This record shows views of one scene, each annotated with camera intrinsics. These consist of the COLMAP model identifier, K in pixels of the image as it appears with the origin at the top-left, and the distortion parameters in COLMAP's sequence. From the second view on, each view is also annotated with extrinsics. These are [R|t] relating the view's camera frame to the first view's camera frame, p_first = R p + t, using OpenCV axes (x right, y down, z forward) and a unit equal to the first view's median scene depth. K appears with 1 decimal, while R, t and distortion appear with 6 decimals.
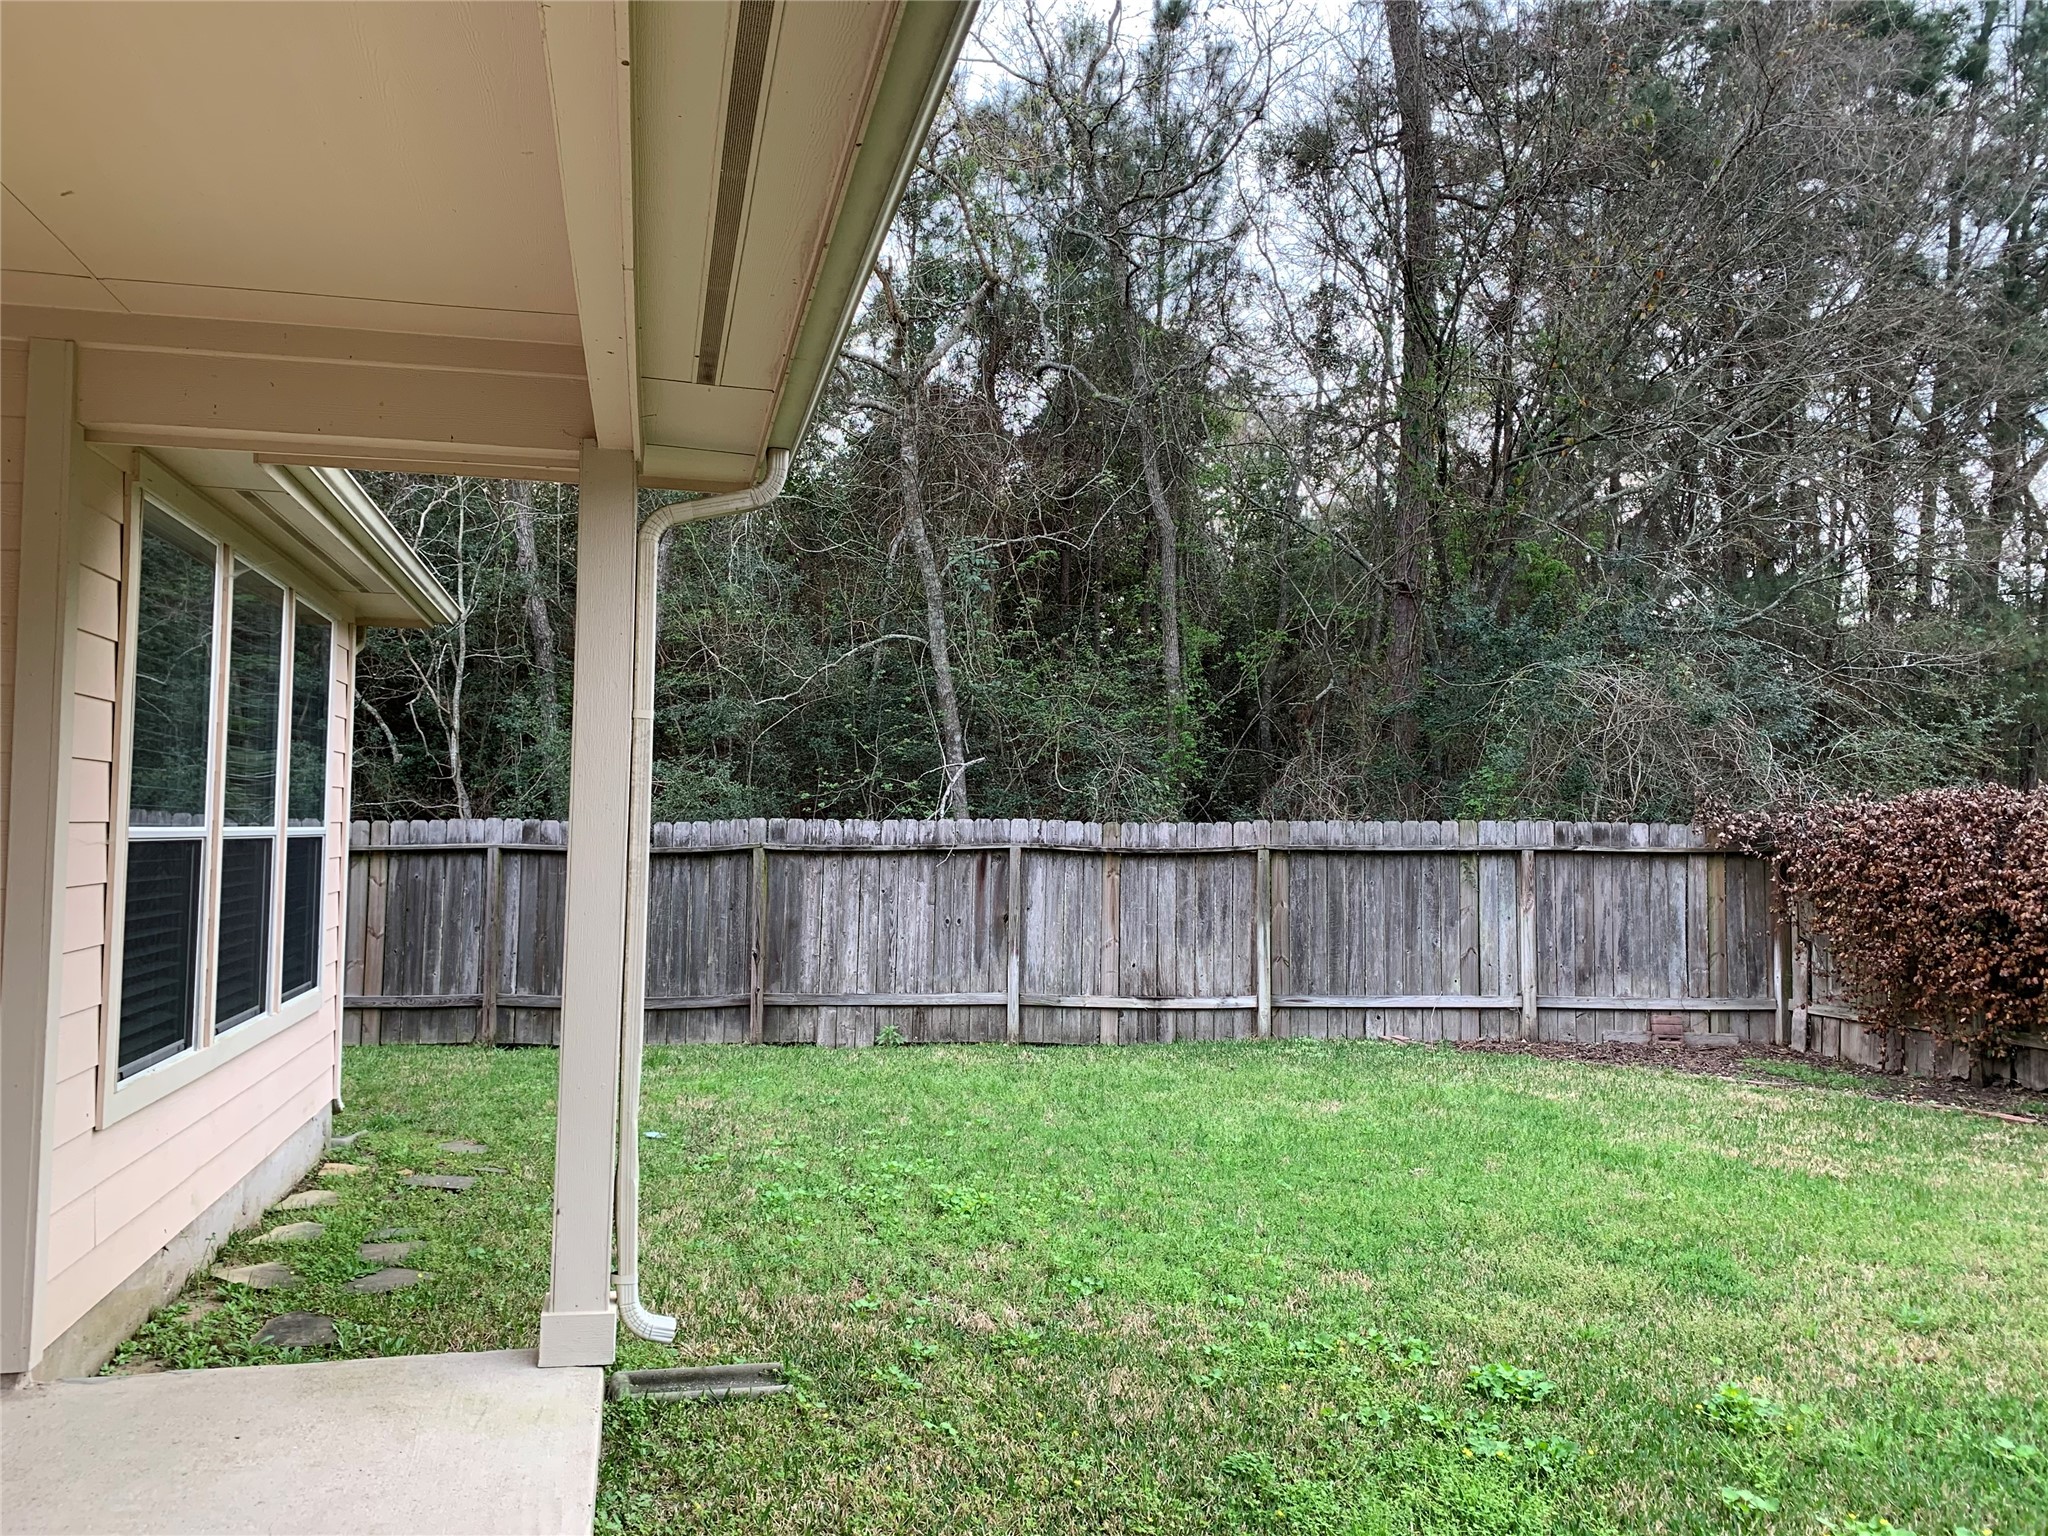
lens RADIAL K [[1601.4, 0, 954.9], [0, 1601.4, 731.2], [0, 0, 1]] dist [0.076782, -0.088414]
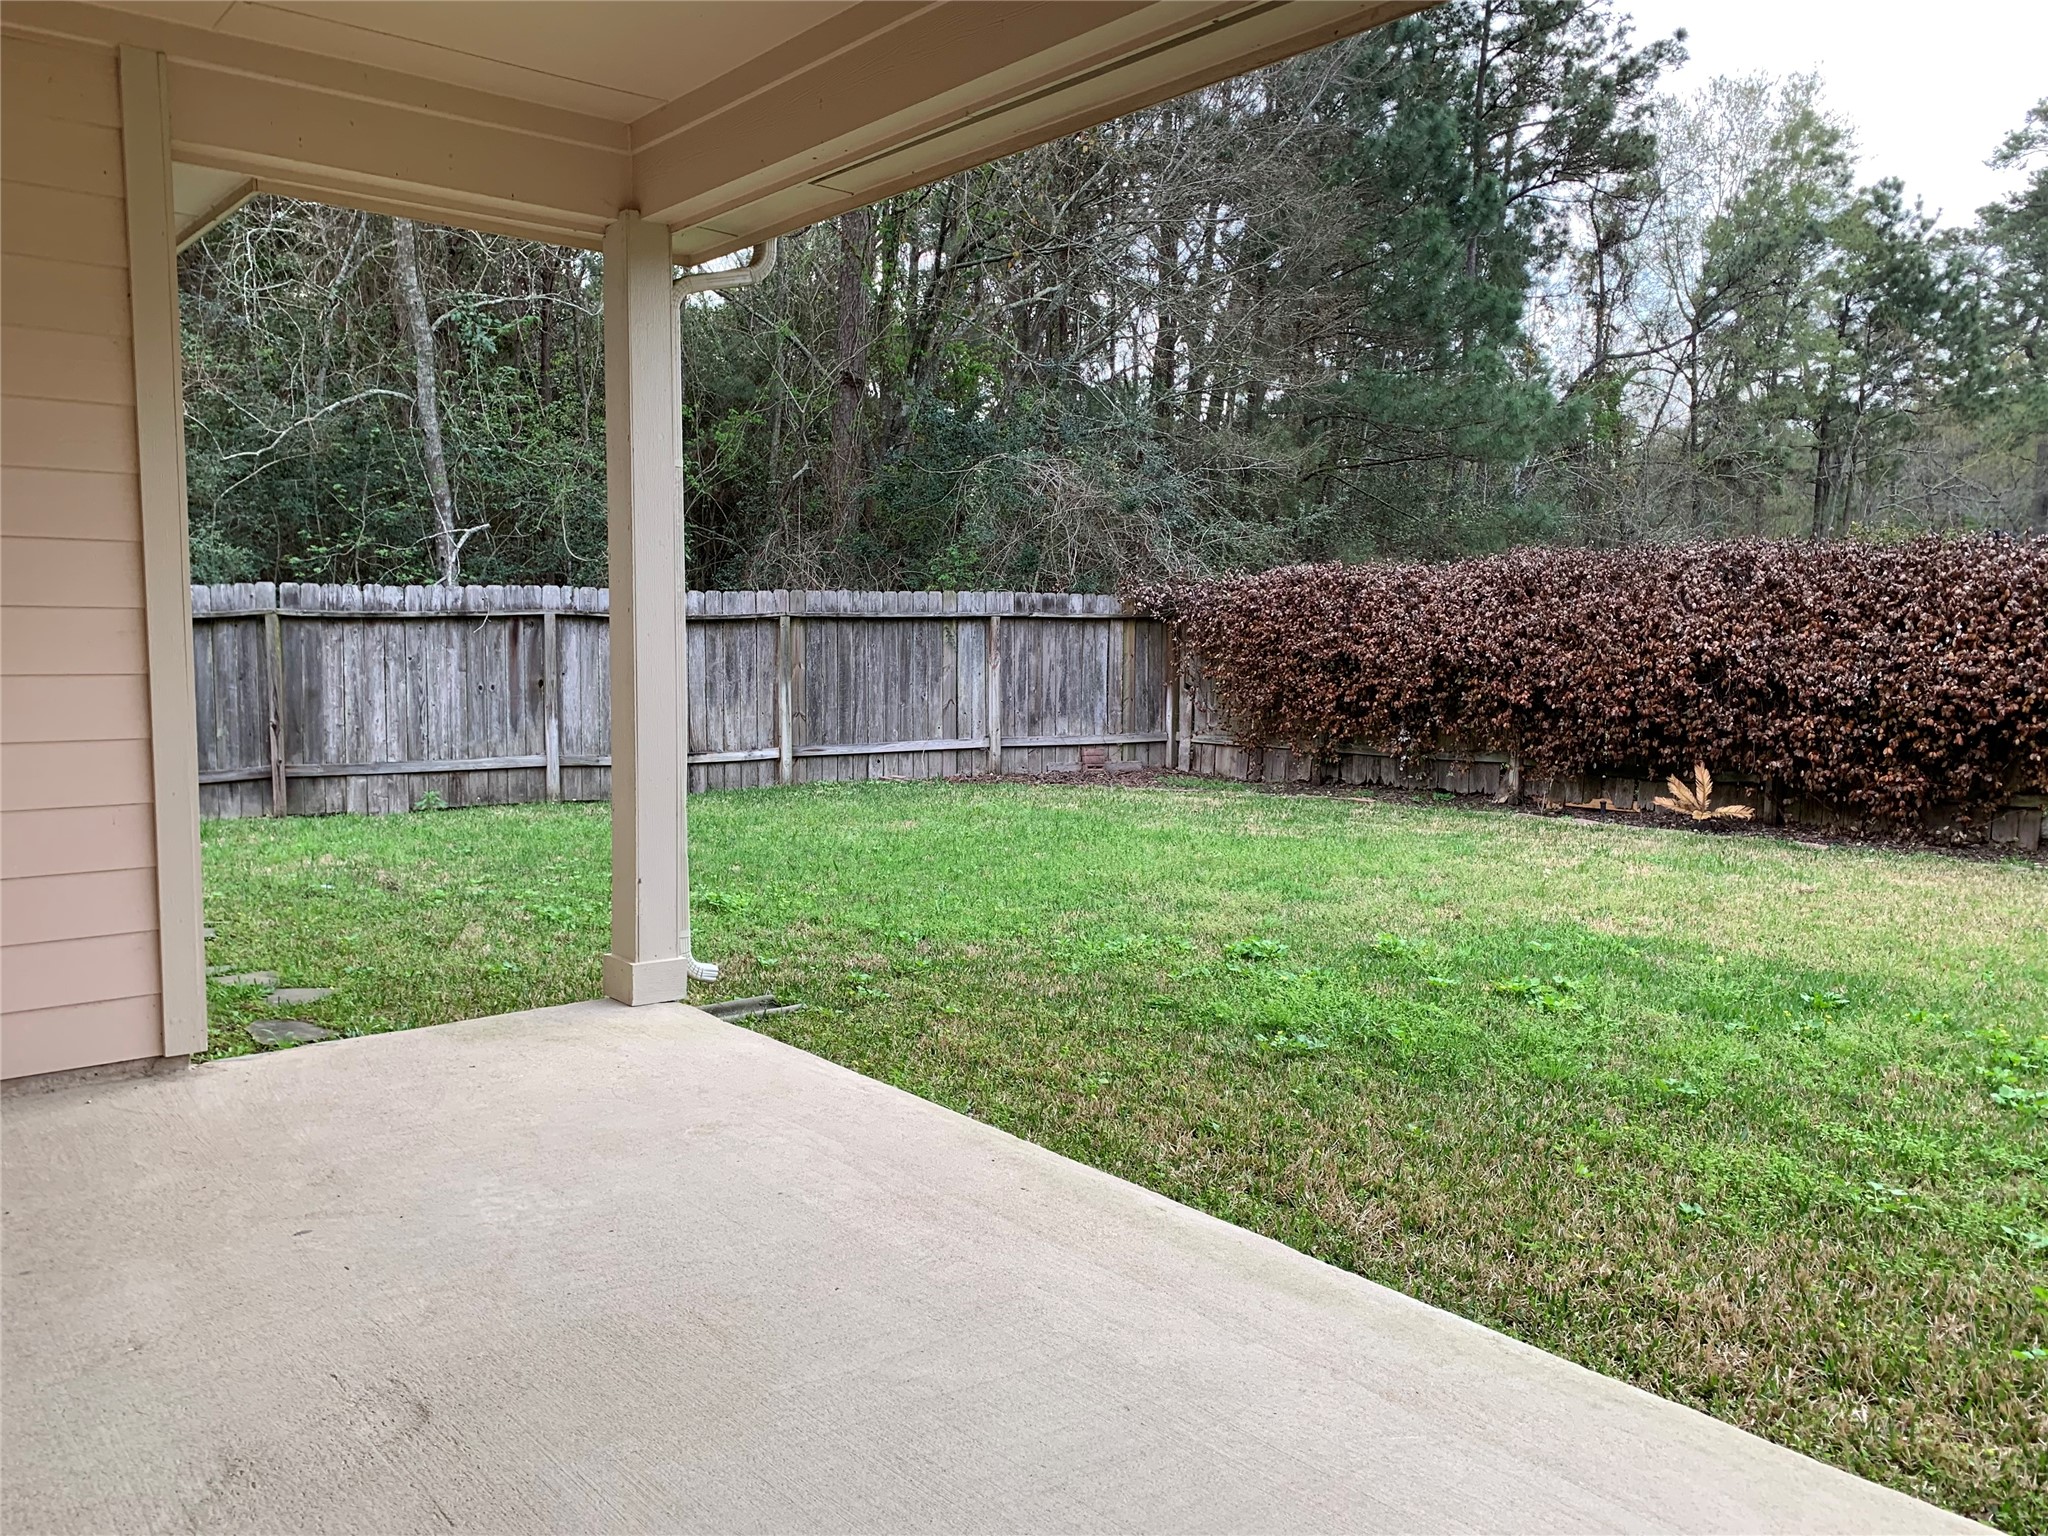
lens RADIAL K [[1601.4, 0, 1029.3], [0, 1601.4, 775.7], [0, 0, 1]] dist [0.076782, -0.088414]
pose [[0.884425, -0.047158, 0.464294, -0.174935], [-0.027454, 0.987901, 0.152637, 0.009162], [-0.465875, -0.147743, 0.872429, -0.053607]]
